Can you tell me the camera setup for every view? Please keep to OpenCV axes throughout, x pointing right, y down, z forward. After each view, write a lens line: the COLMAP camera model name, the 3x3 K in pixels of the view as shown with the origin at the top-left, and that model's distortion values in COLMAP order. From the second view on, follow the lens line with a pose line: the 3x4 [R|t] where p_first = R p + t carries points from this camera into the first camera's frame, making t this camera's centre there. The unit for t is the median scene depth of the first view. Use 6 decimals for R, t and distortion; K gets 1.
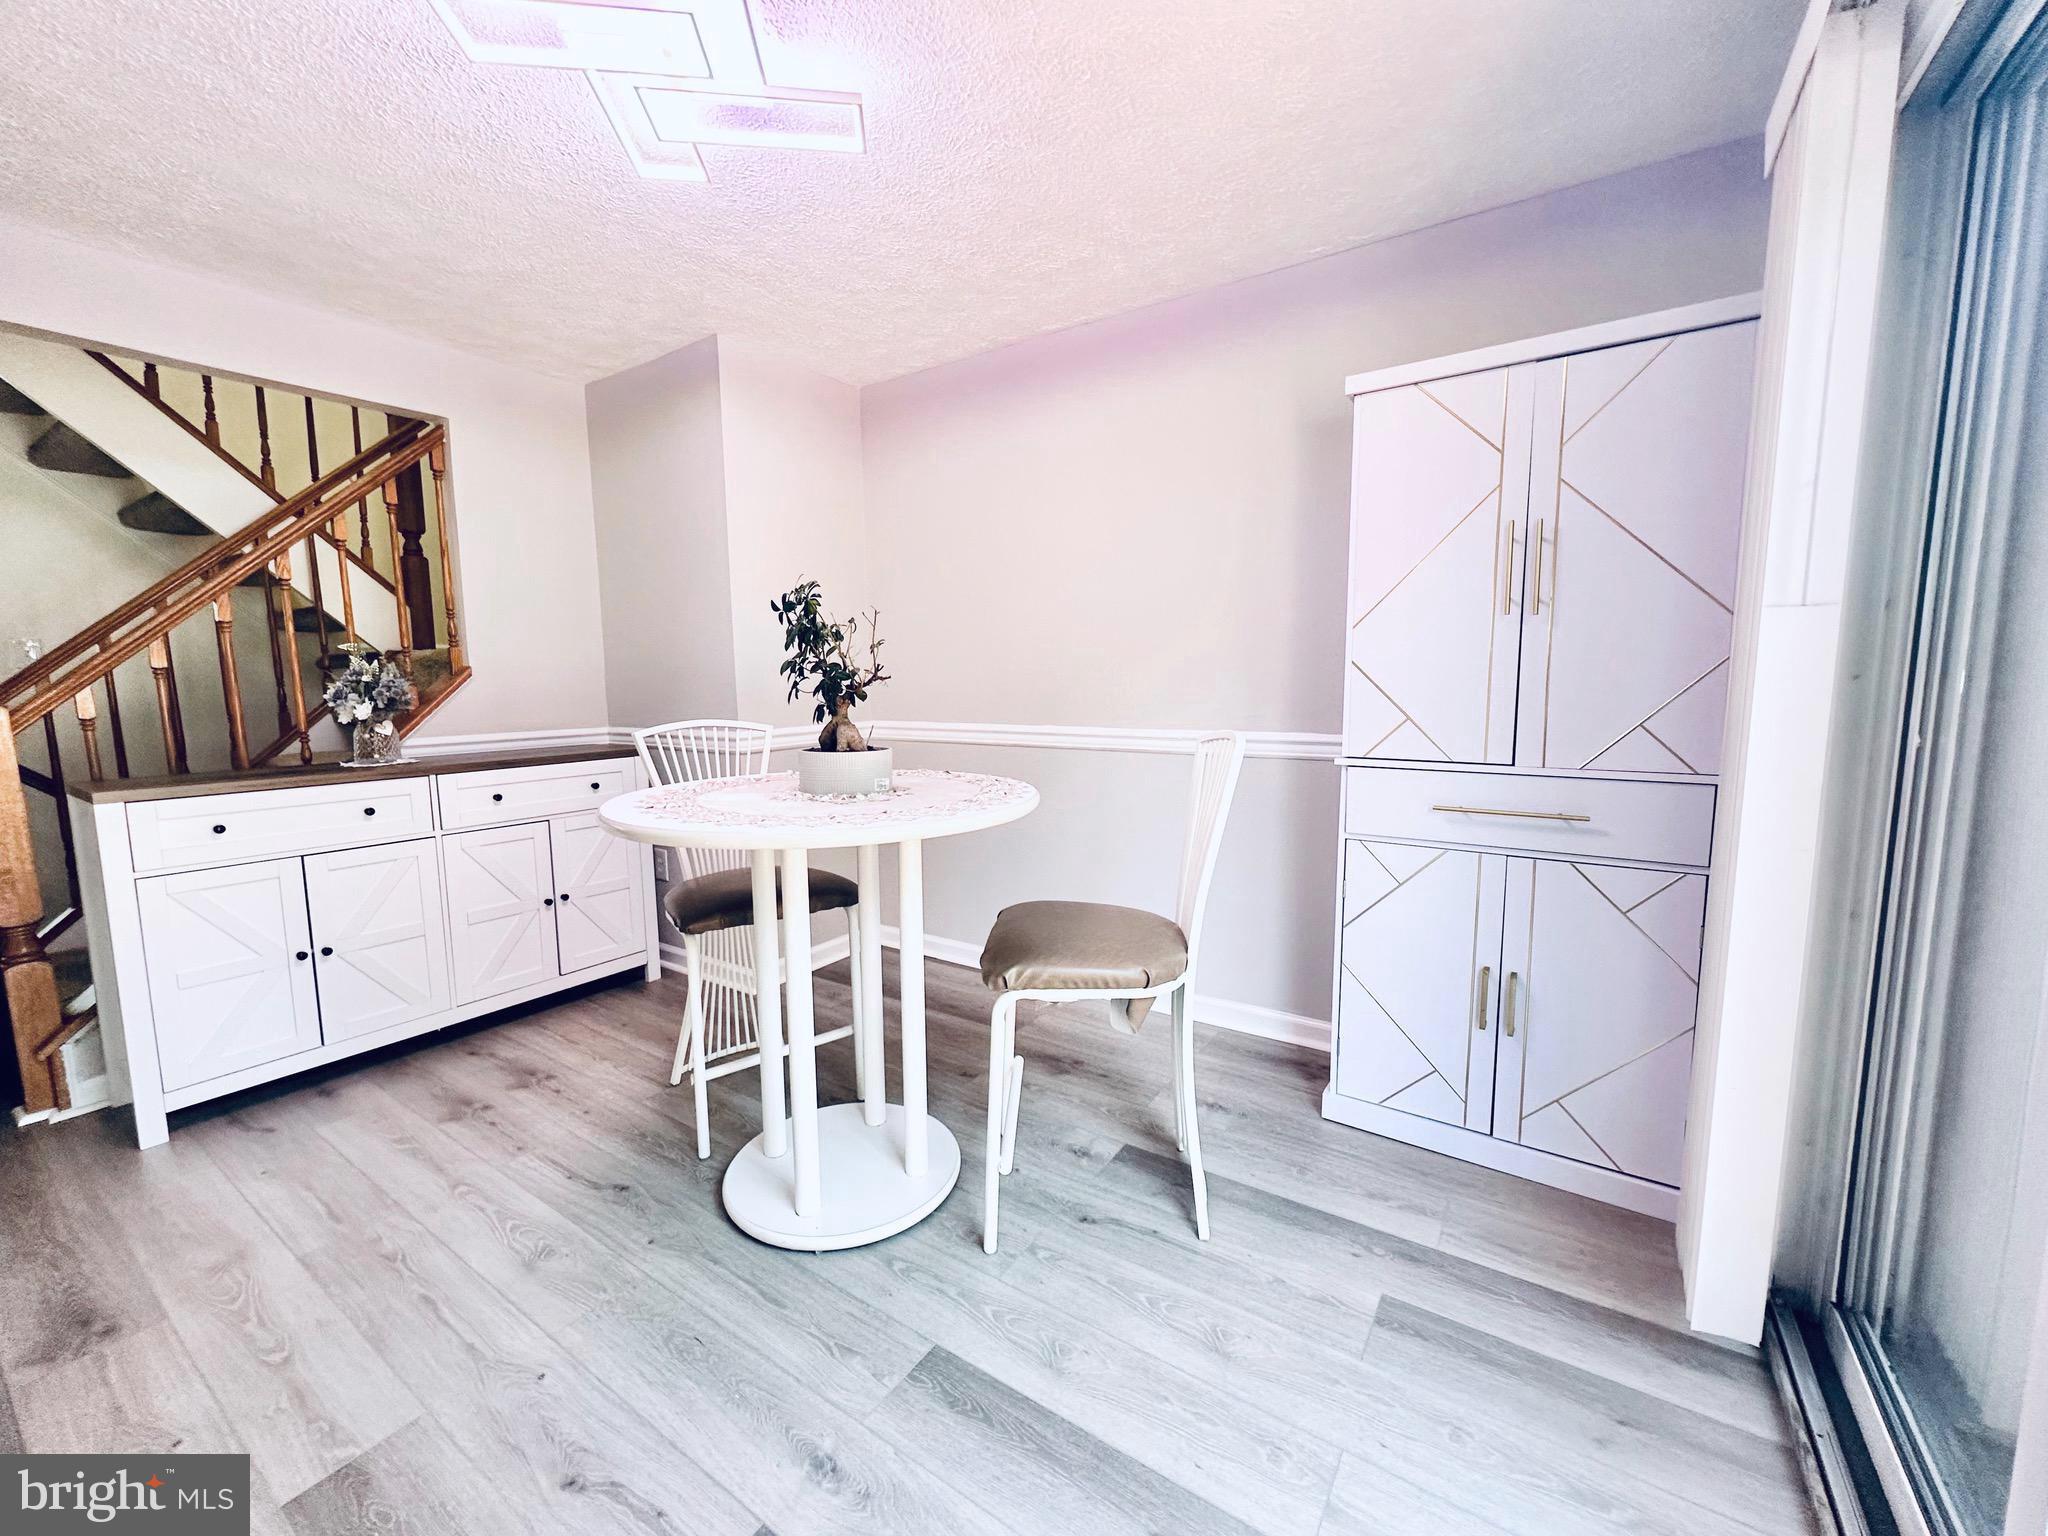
lens RADIAL K [[816.2, 0, 1026.2], [0, 816.2, 771.5], [0, 0, 1]] dist [-0.001211, 0.000348]
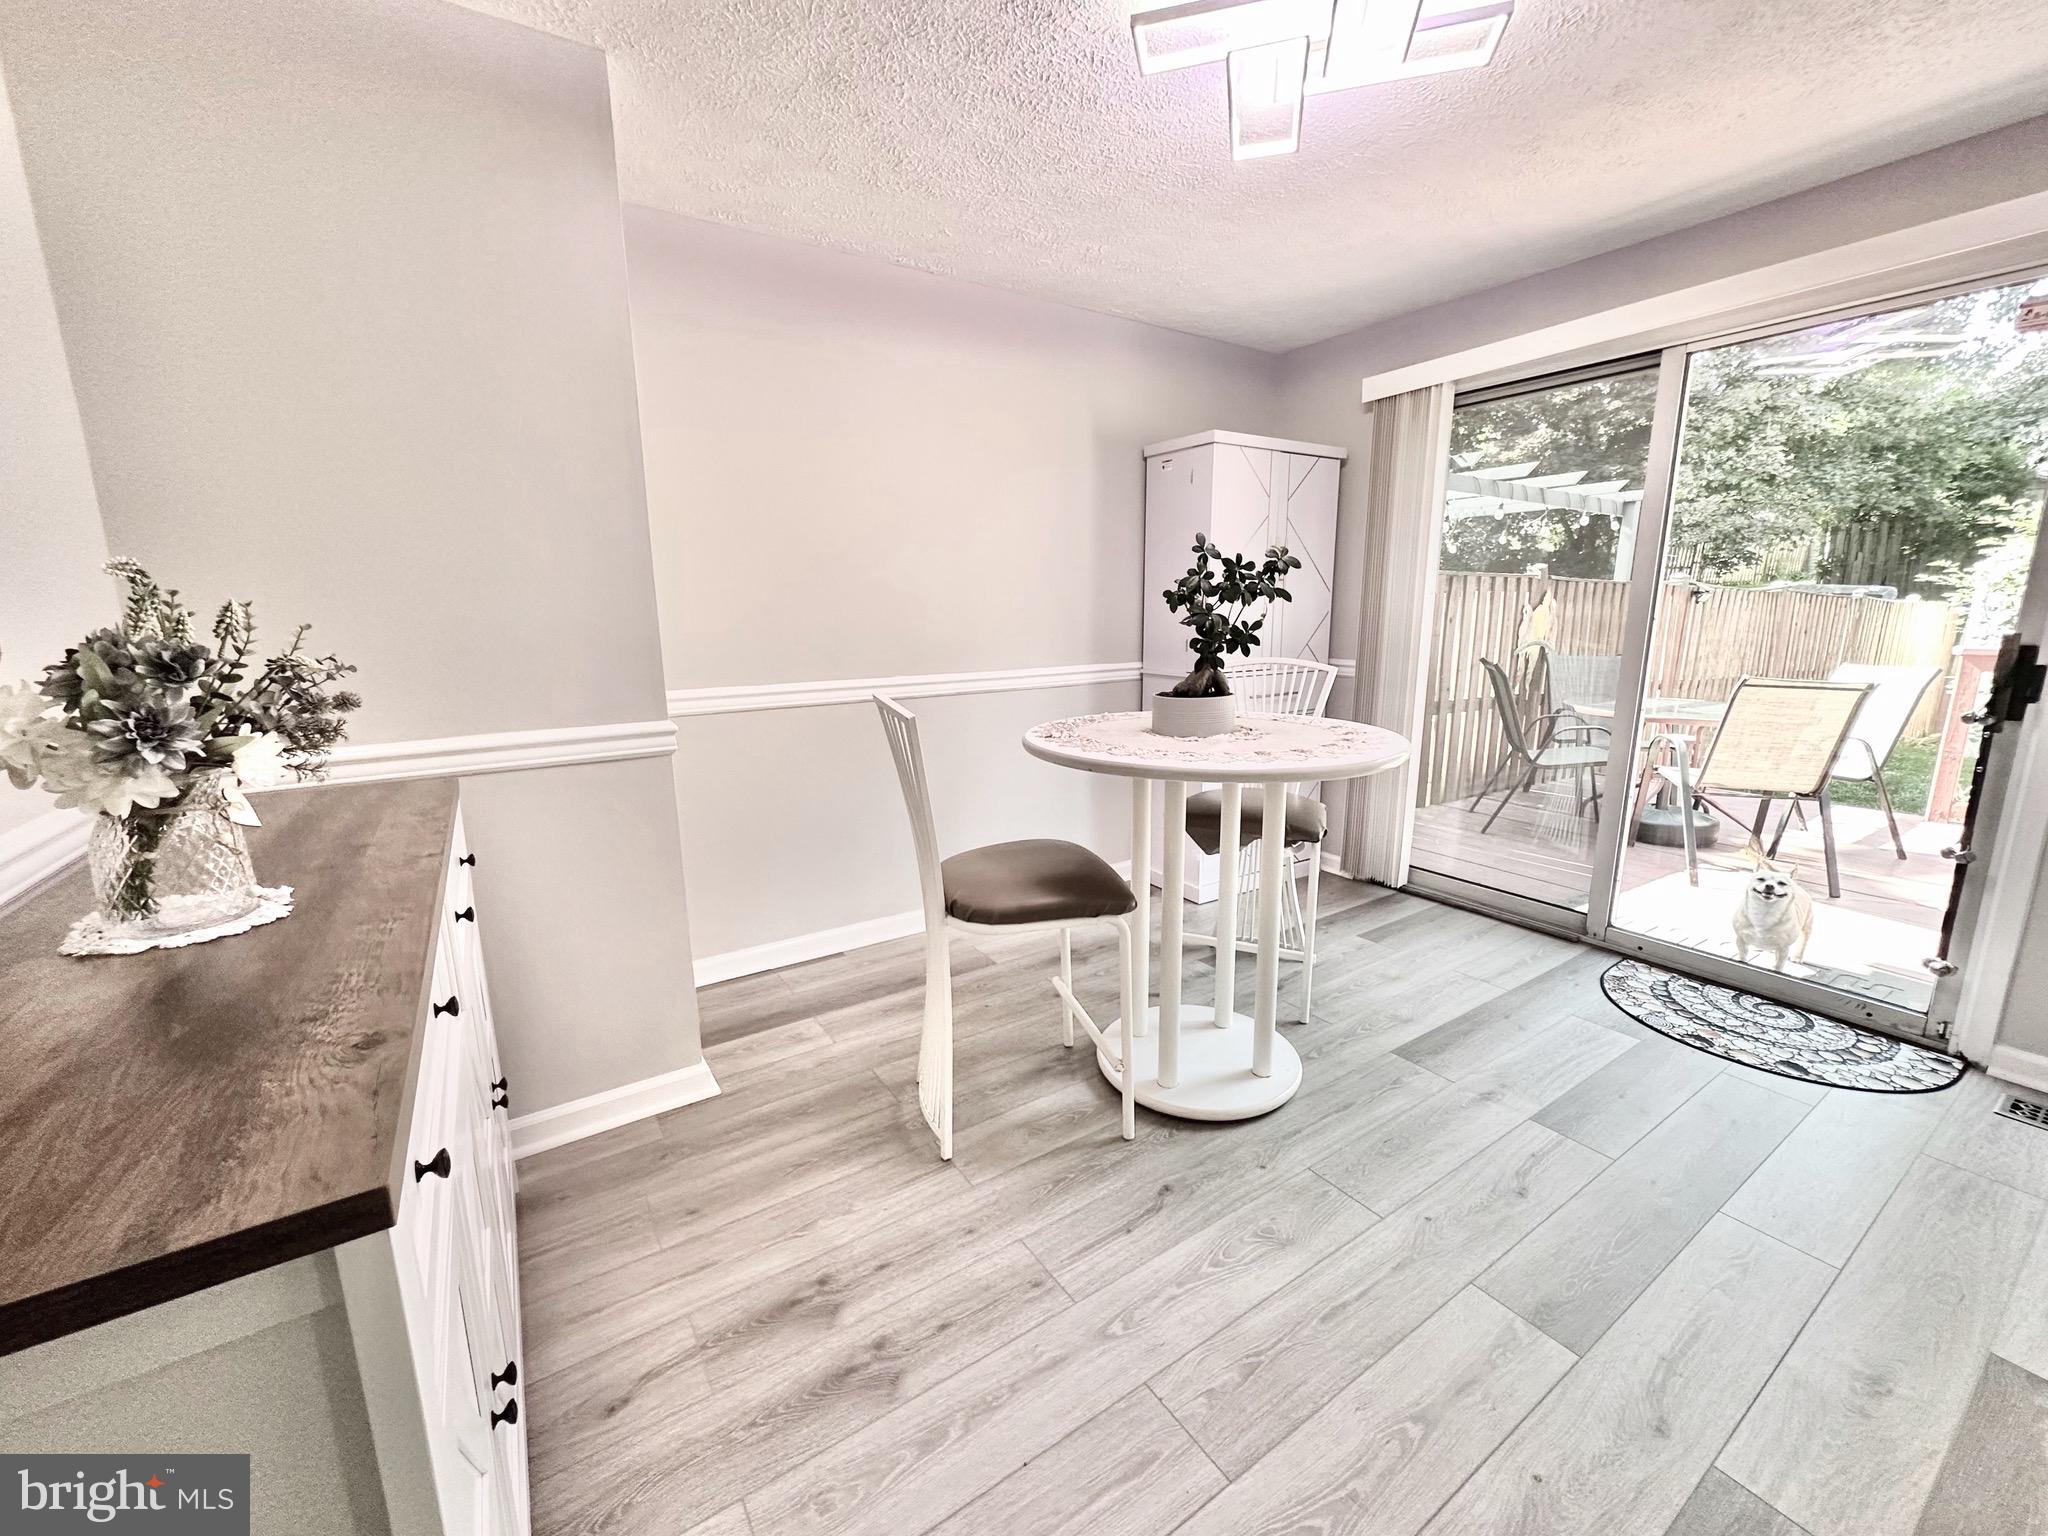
lens RADIAL K [[816.2, 0, 1026.2], [0, 816.2, 771.5], [0, 0, 1]] dist [-0.001211, 0.000348]
pose [[0.385011, -0.176840, 0.905811, -1.514431], [0.113987, 0.983068, 0.143473, -0.124491], [-0.915846, 0.048012, 0.398649, 0.868297]]
